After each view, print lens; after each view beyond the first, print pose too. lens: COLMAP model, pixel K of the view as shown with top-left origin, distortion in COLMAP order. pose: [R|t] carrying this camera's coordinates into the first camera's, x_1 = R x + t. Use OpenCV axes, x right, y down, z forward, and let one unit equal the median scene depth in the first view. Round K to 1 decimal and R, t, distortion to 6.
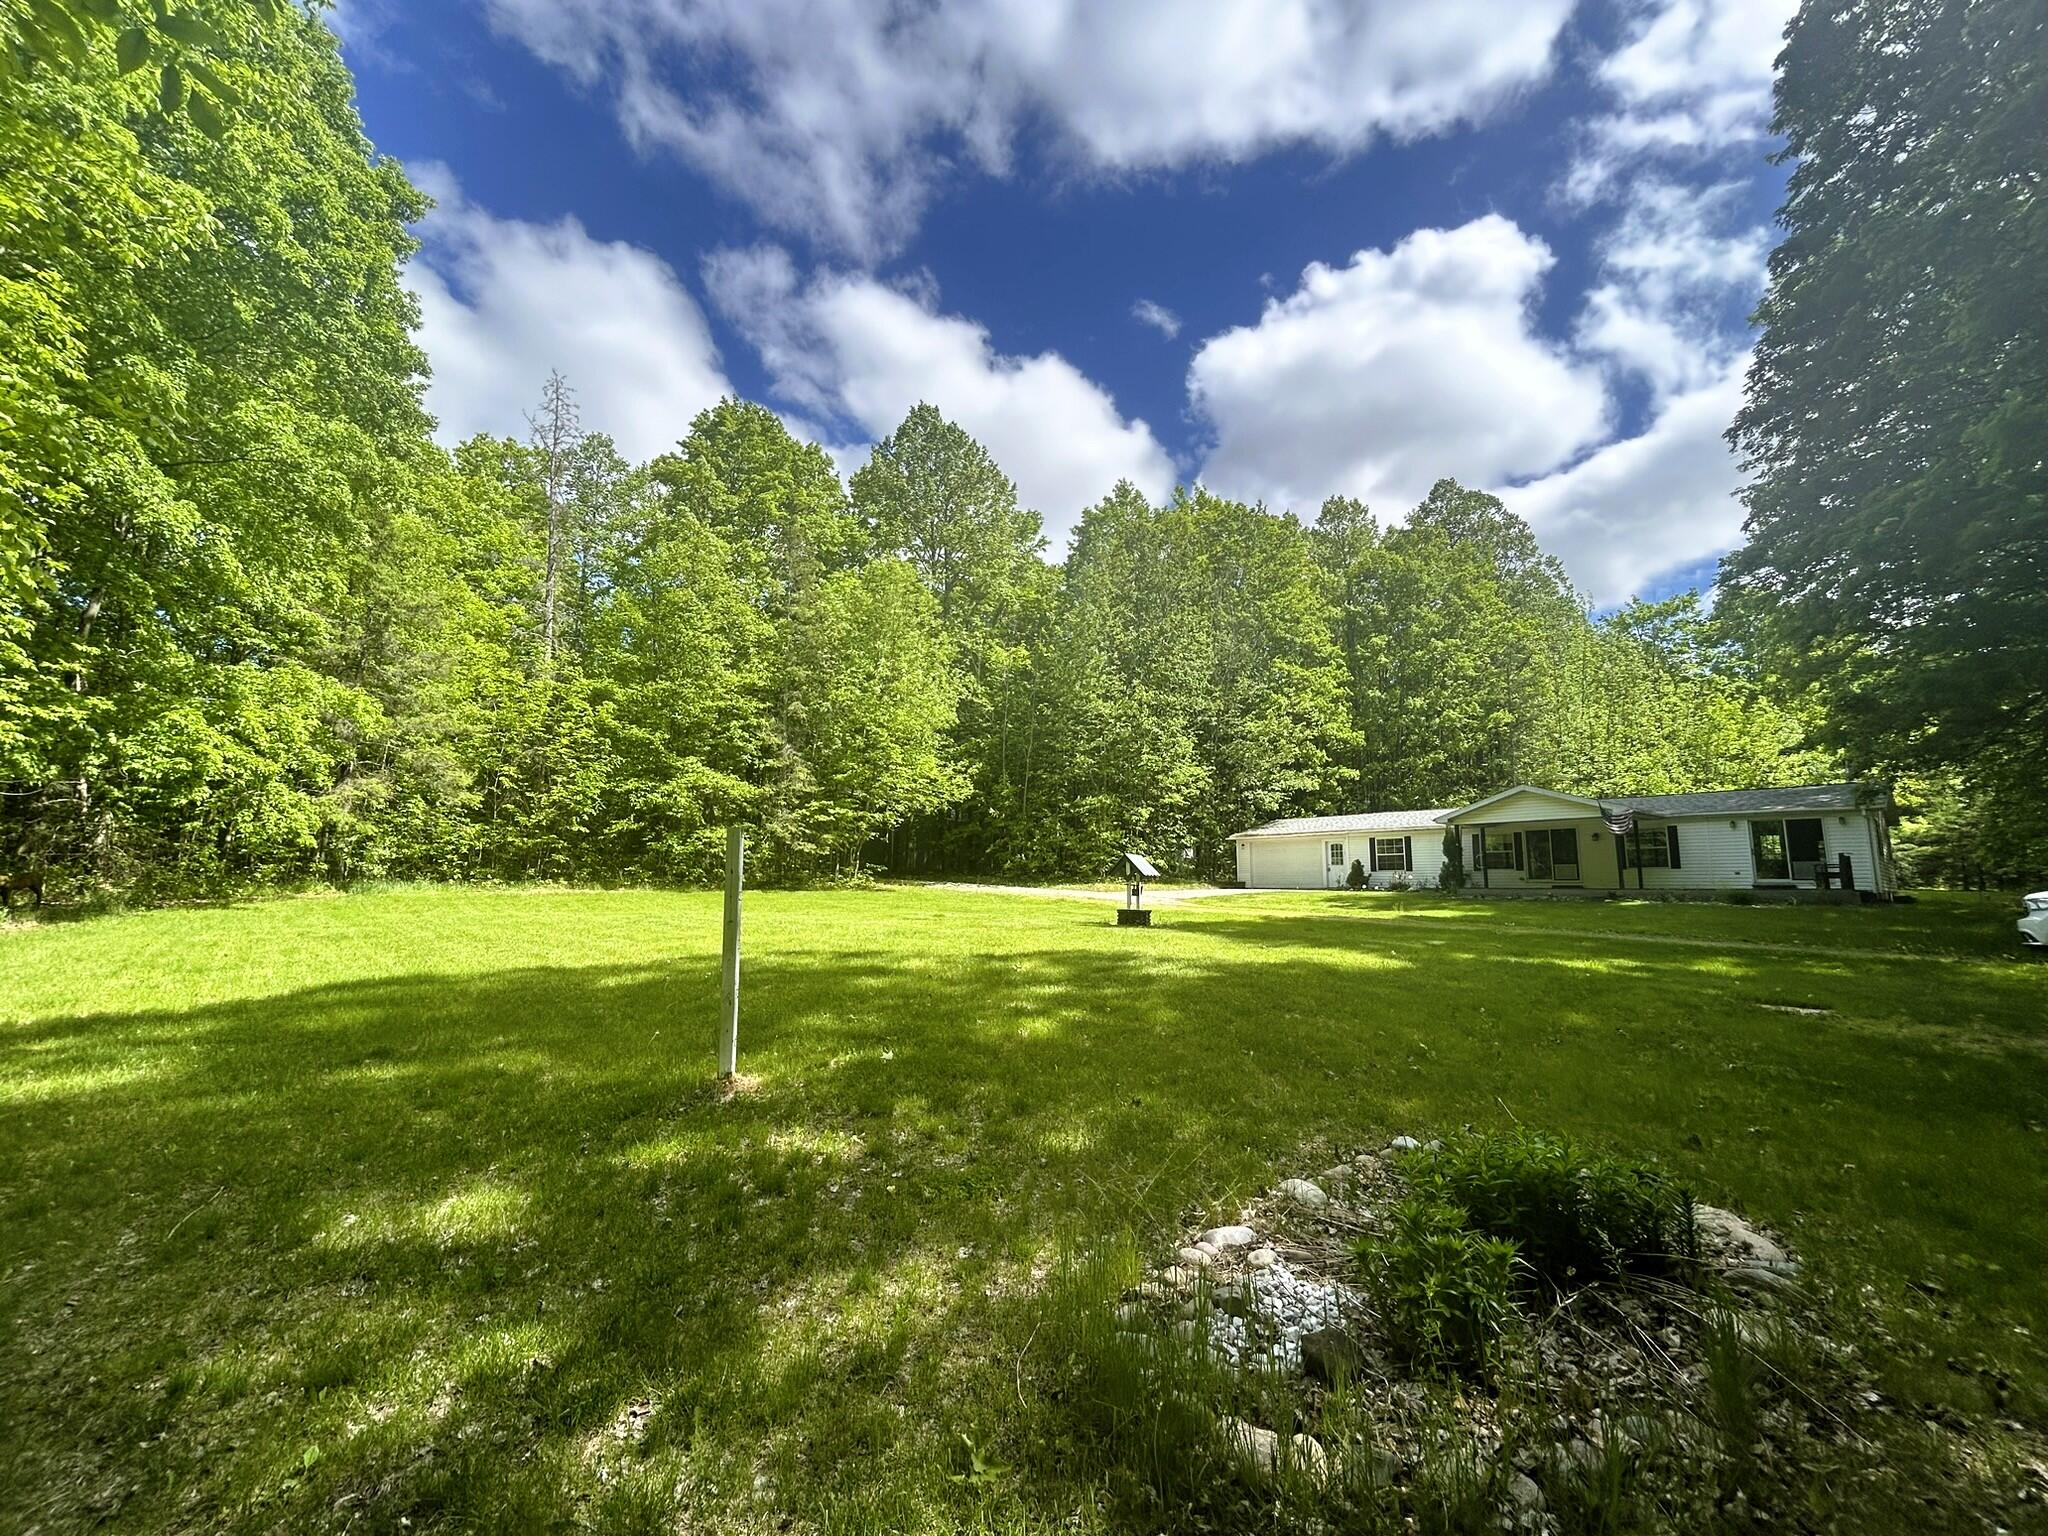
lens RADIAL K [[824.2, 0, 1024.0], [0, 824.2, 768.0], [0, 0, 1]] dist [-0.000548, -0.000523]
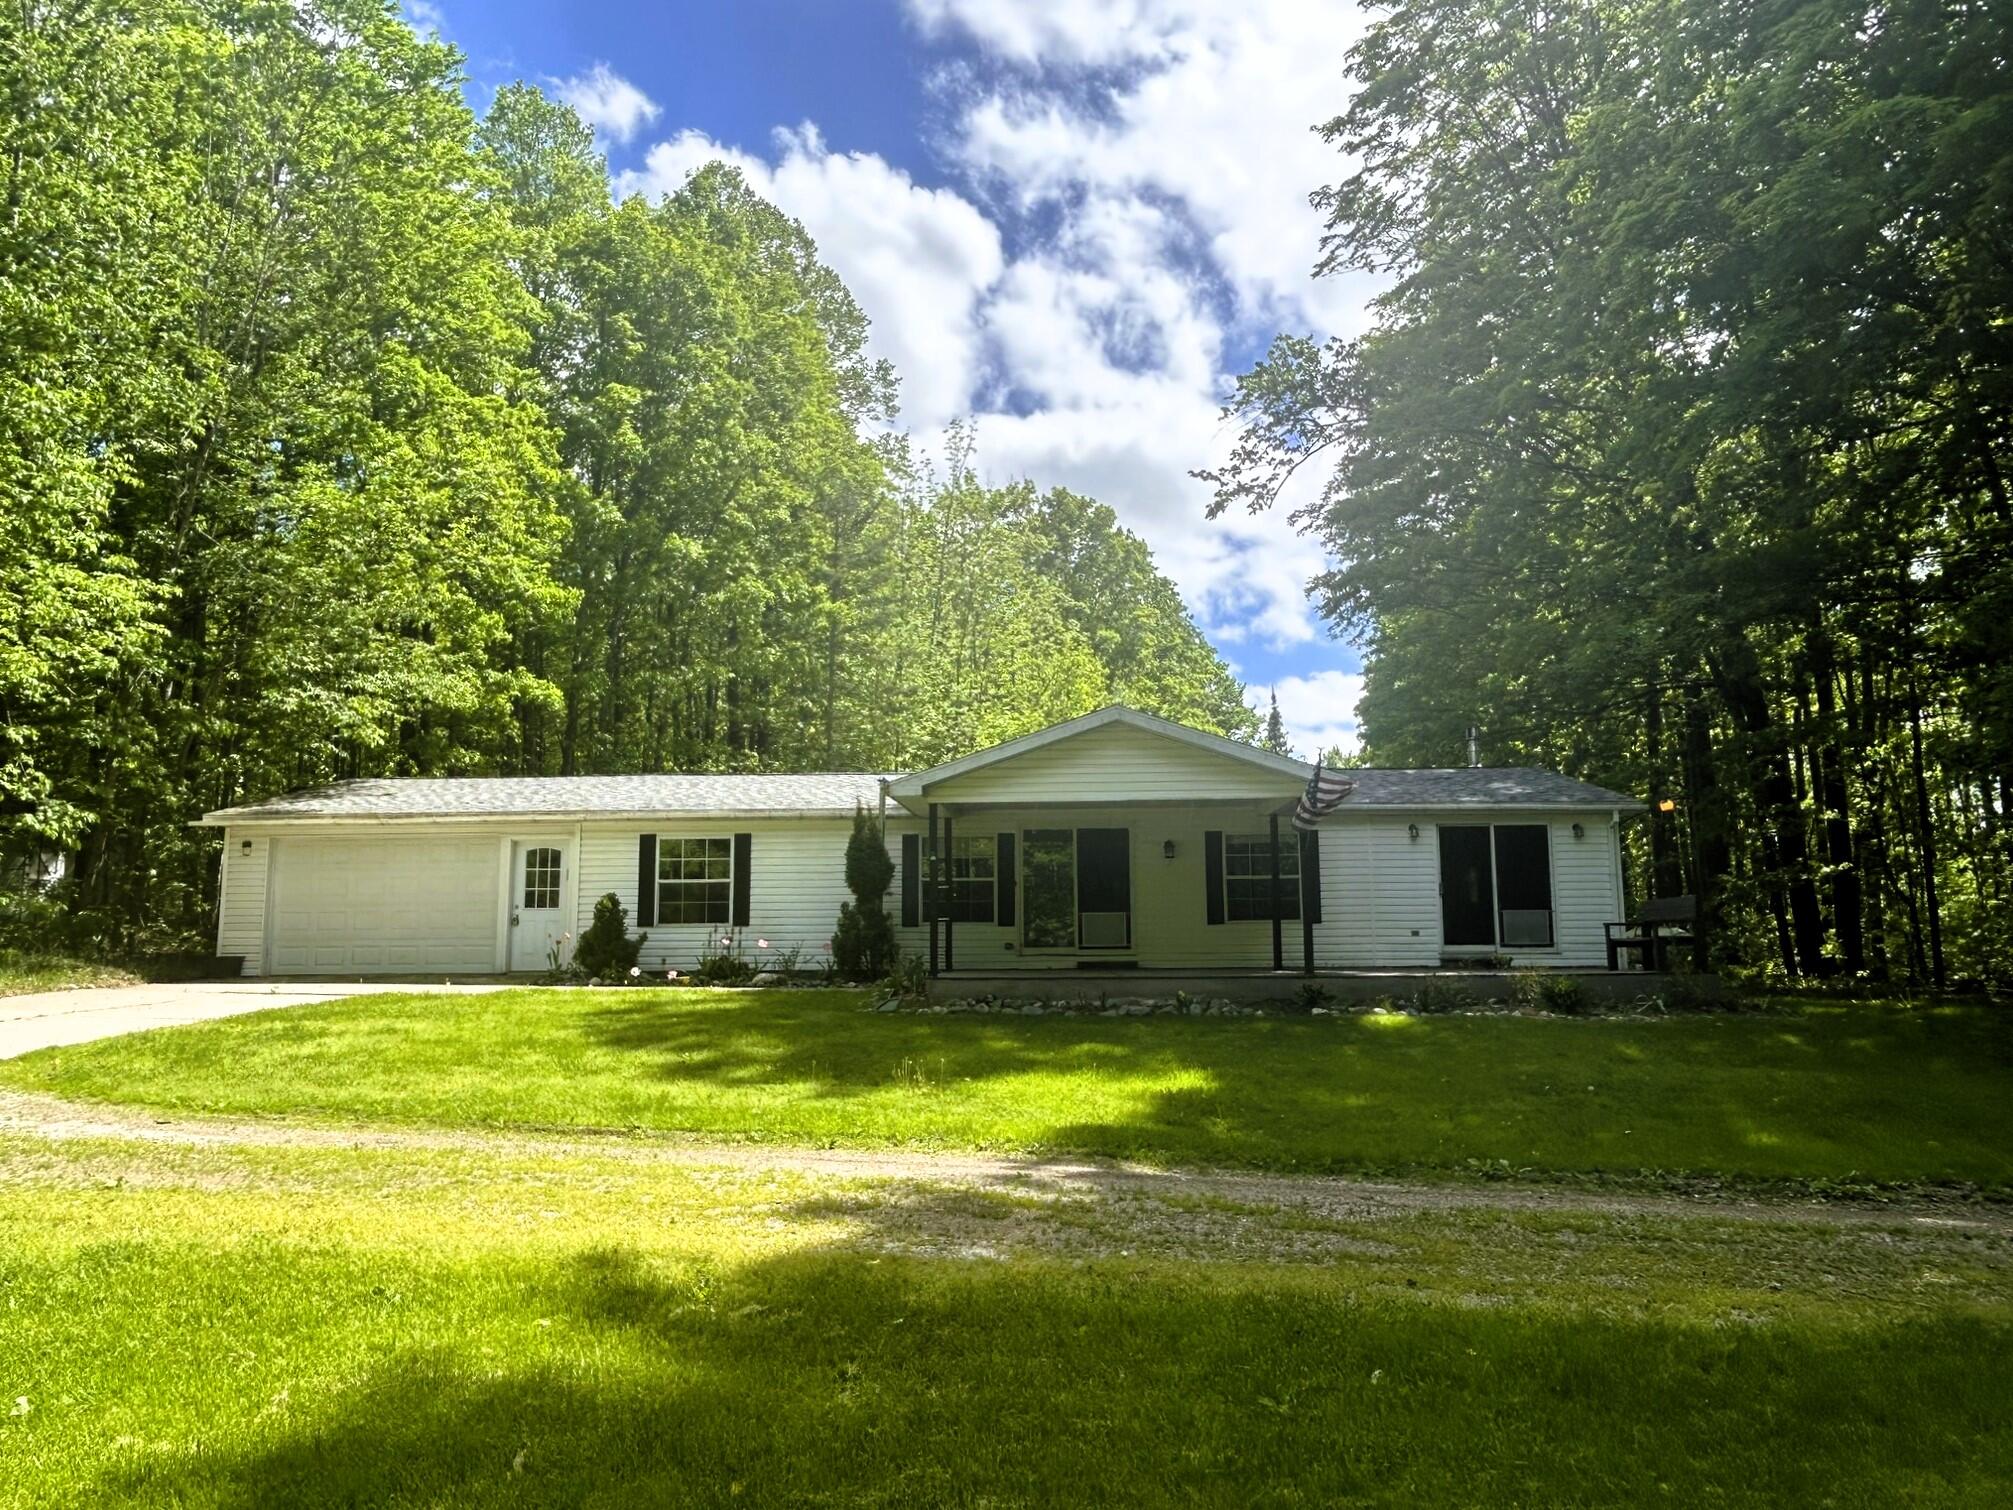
lens RADIAL K [[1303.1, 0, 1006.5], [0, 1303.1, 755.0], [0, 0, 1]] dist [0.001693, 0.000874]
pose [[0.673079, 0.081174, 0.735102, 0.126039], [-0.089250, 0.995609, -0.028220, 0.064980], [-0.734166, -0.046614, 0.677368, 0.626526]]
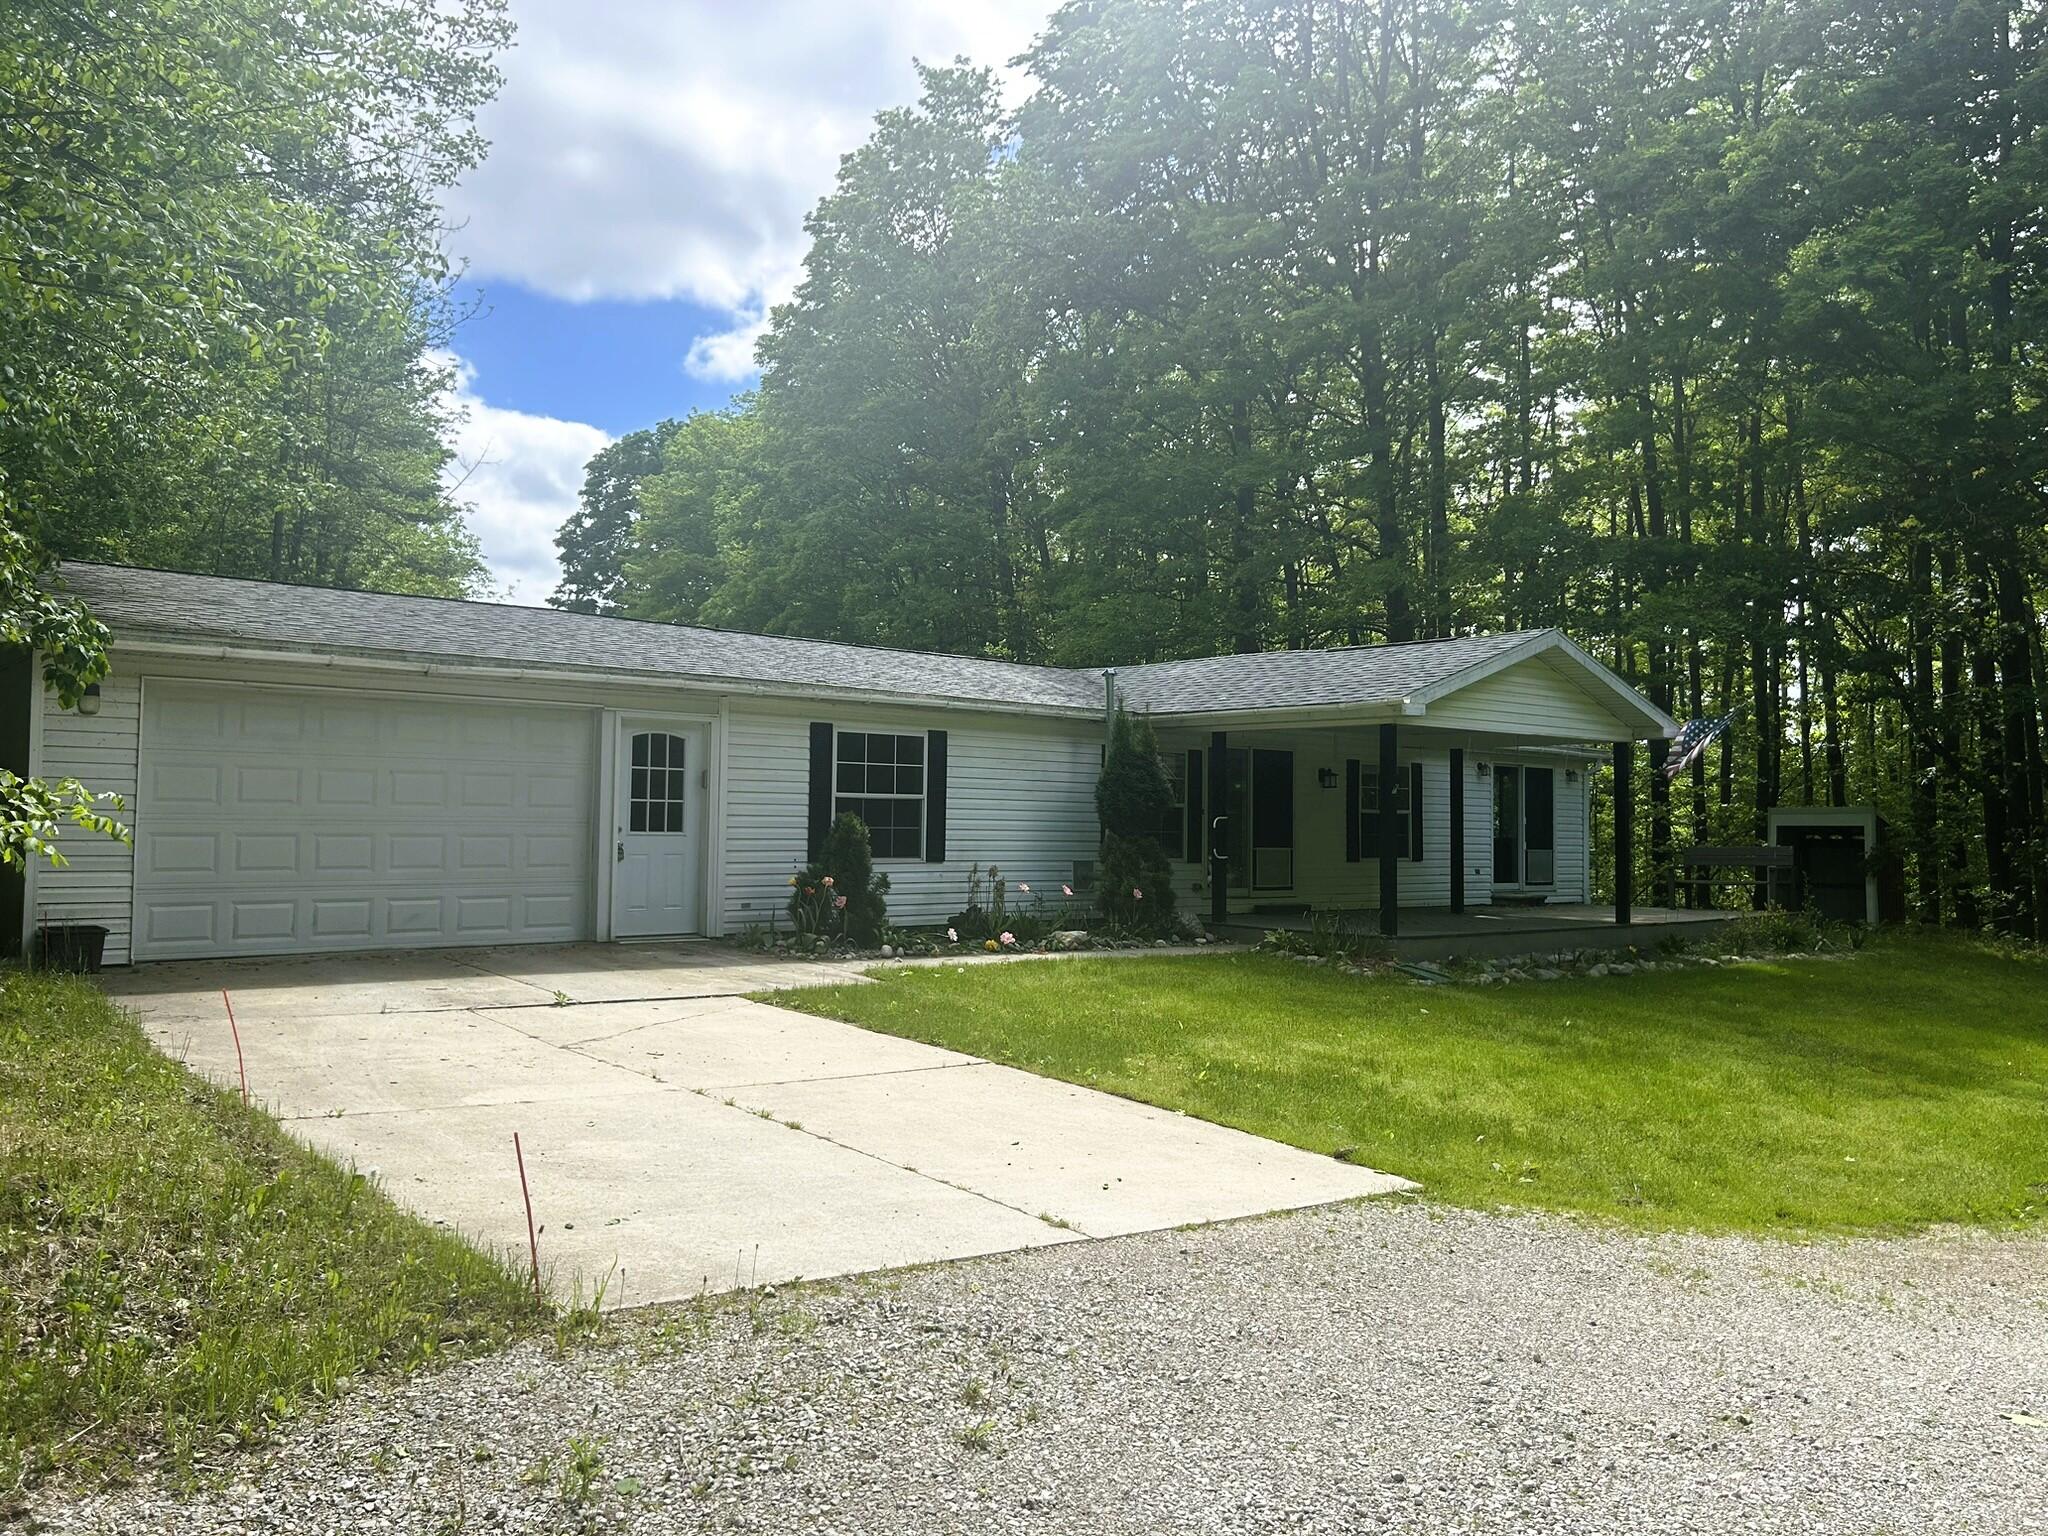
lens RADIAL K [[1517.2, 0, 1027.8], [0, 1517.2, 776.3], [0, 0, 1]] dist [0.050124, -0.062299]
pose [[0.015222, 0.029551, 0.999447, -0.022799], [-0.147944, 0.988628, -0.026978, 0.130810], [-0.988879, -0.147452, 0.019421, 1.186245]]
